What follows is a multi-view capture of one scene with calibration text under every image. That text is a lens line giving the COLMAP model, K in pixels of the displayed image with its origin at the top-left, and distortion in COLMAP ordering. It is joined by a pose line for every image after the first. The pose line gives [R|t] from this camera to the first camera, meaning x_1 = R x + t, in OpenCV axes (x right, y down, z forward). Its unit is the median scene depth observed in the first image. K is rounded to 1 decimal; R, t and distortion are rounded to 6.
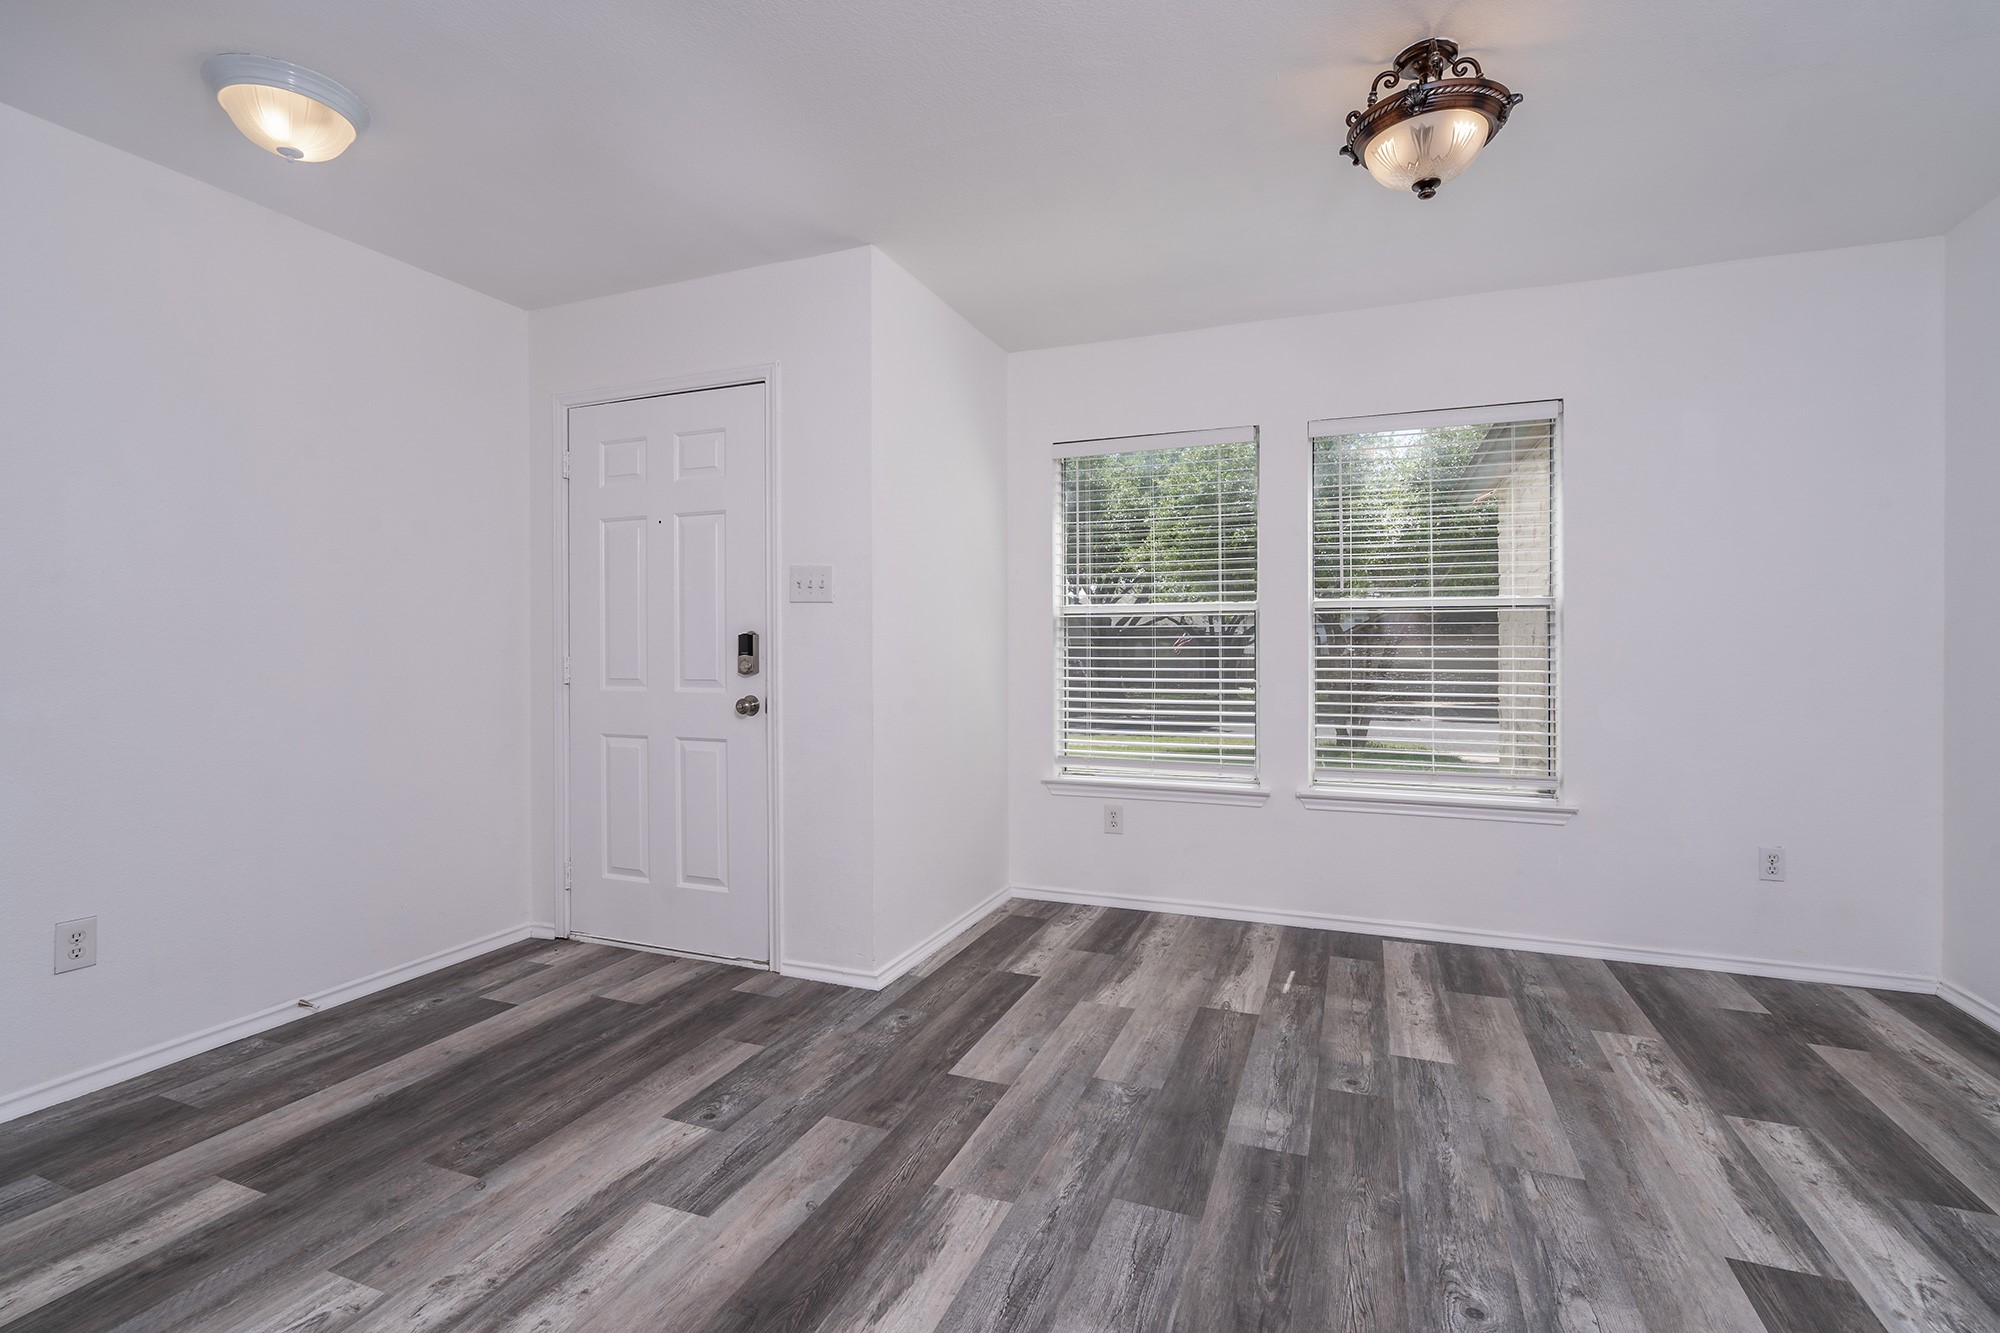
lens RADIAL K [[895.0, 0, 990.4], [0, 895.0, 659.3], [0, 0, 1]] dist [-0.008628, 0.001396]
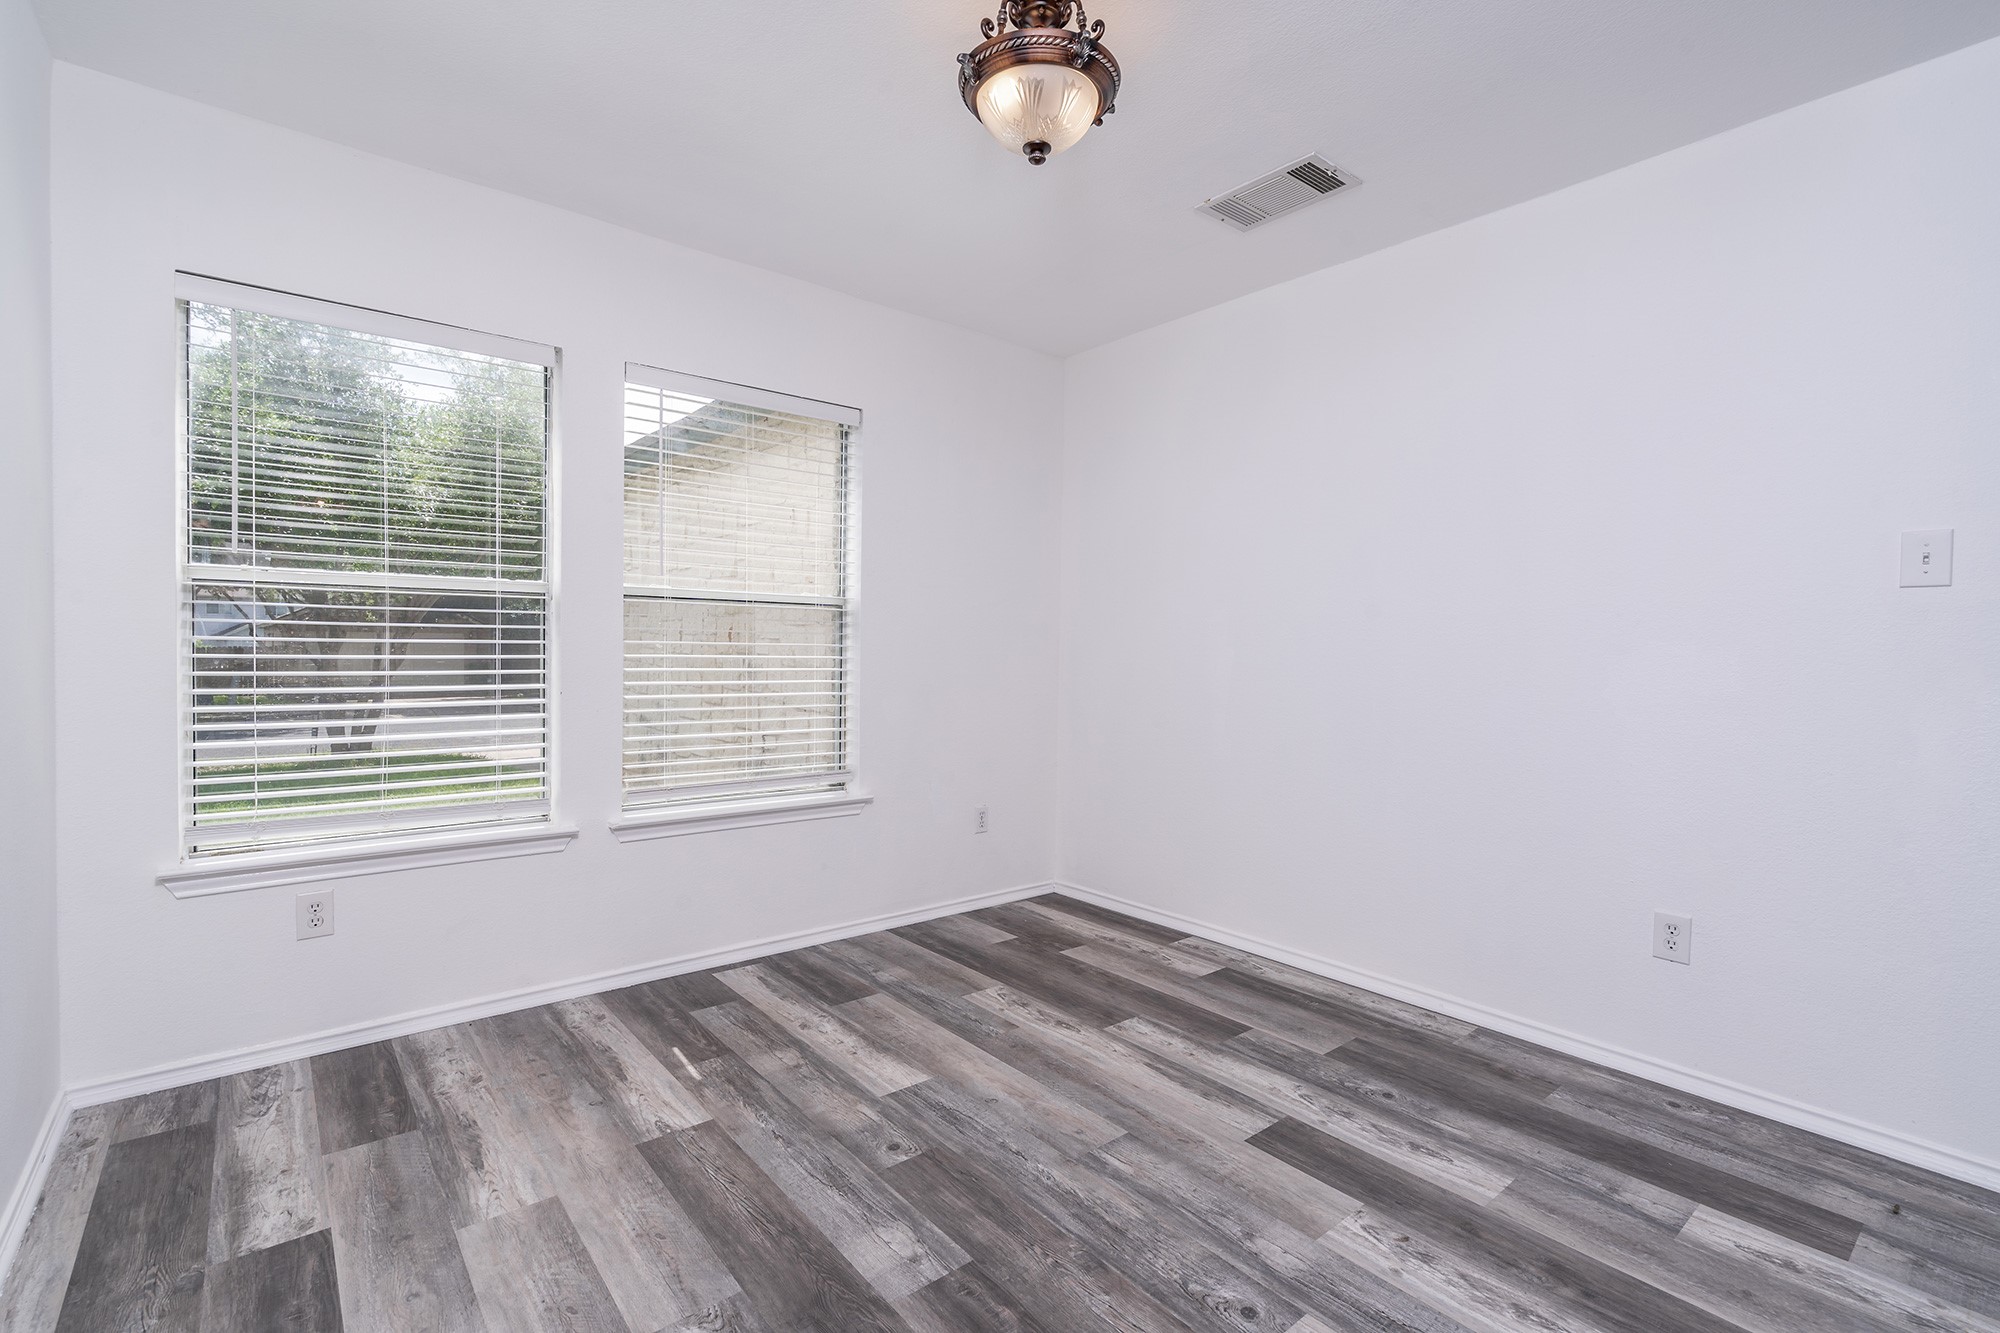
lens RADIAL K [[895.0, 0, 989.8], [0, 895.0, 680.6], [0, 0, 1]] dist [-0.008628, 0.001396]
pose [[0.479479, -0.025740, 0.877176, -0.239301], [-0.004262, 0.999490, 0.031659, -0.008390], [-0.877543, -0.018918, 0.479125, 0.398451]]
